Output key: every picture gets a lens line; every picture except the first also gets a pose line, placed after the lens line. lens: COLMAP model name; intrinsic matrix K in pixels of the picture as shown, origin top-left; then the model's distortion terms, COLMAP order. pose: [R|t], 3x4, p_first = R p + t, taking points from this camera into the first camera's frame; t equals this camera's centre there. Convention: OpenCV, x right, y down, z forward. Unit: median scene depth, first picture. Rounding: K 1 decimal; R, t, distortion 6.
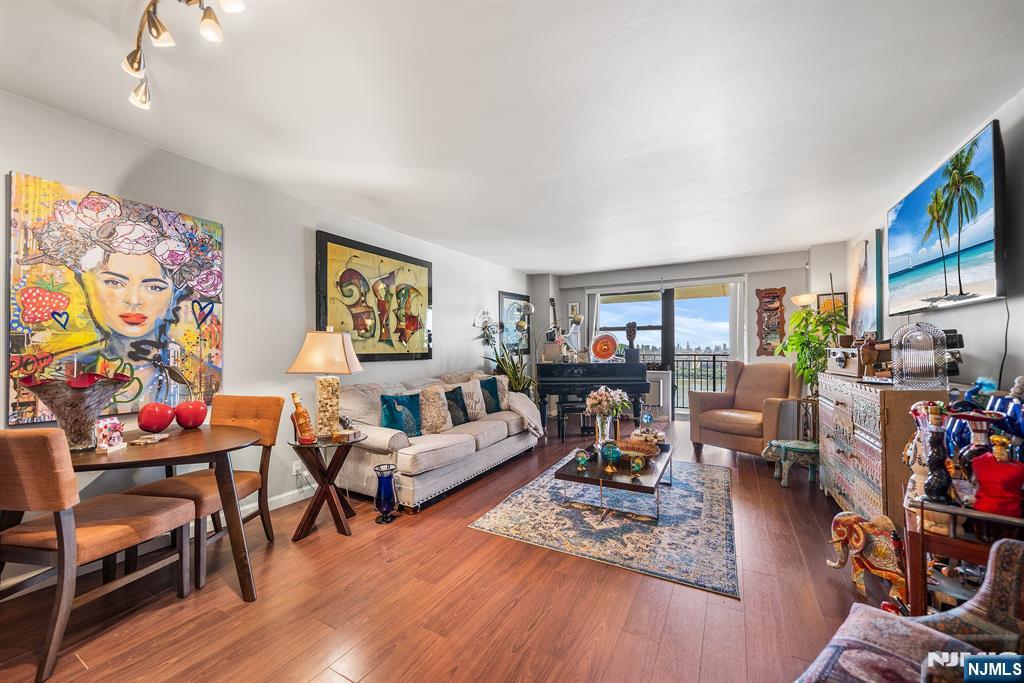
lens RADIAL K [[397.9, 0, 506.1], [0, 397.9, 347.1], [0, 0, 1]] dist [0.000099, -0.000024]
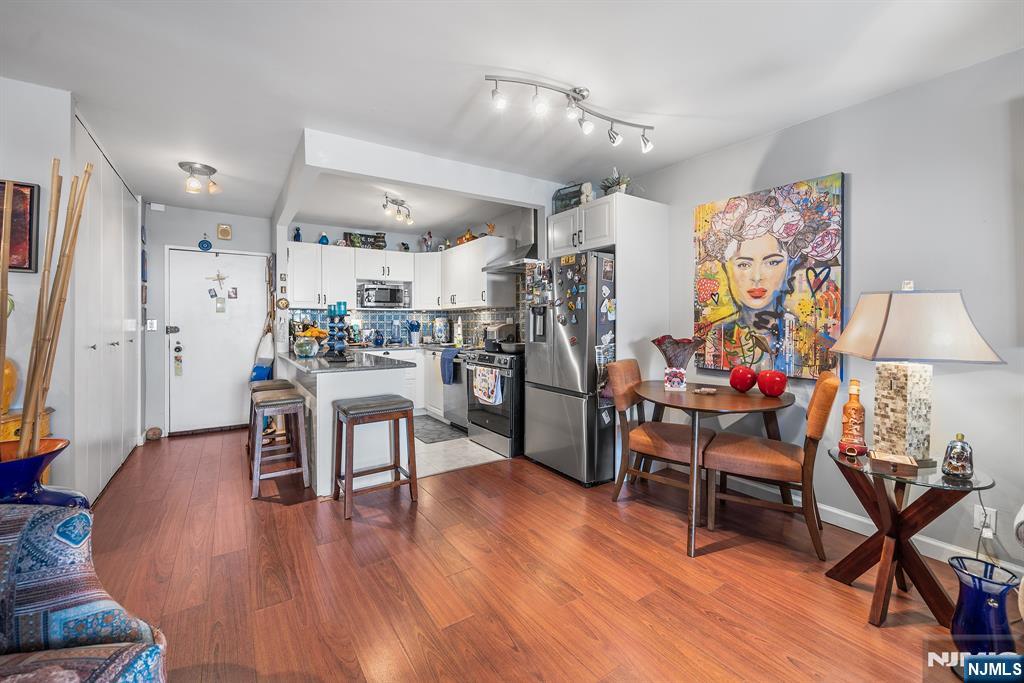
lens RADIAL K [[419.2, 0, 503.9], [0, 419.2, 322.2], [0, 0, 1]] dist [-0.001658, -0.000134]
pose [[-0.455874, 0.005076, -0.890030, 0.293946], [0.006203, 0.999978, 0.002525, 0.003937], [0.890023, -0.004370, -0.455895, 0.538931]]
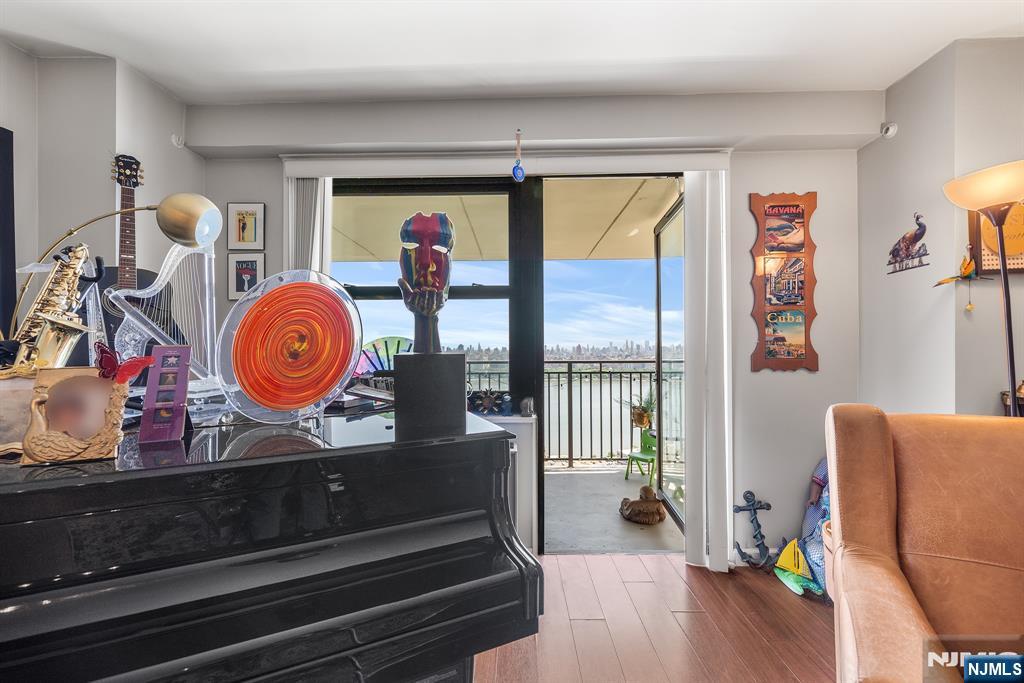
lens RADIAL K [[411.3, 0, 512.0], [0, 411.3, 341.5], [0, 0, 1]] dist [0.000961, 0.000107]
pose [[0.872257, 0.010498, 0.488934, 0.362456], [-0.002977, 0.999865, -0.016158, 0.002233], [-0.489038, 0.012638, 0.872171, 1.153297]]
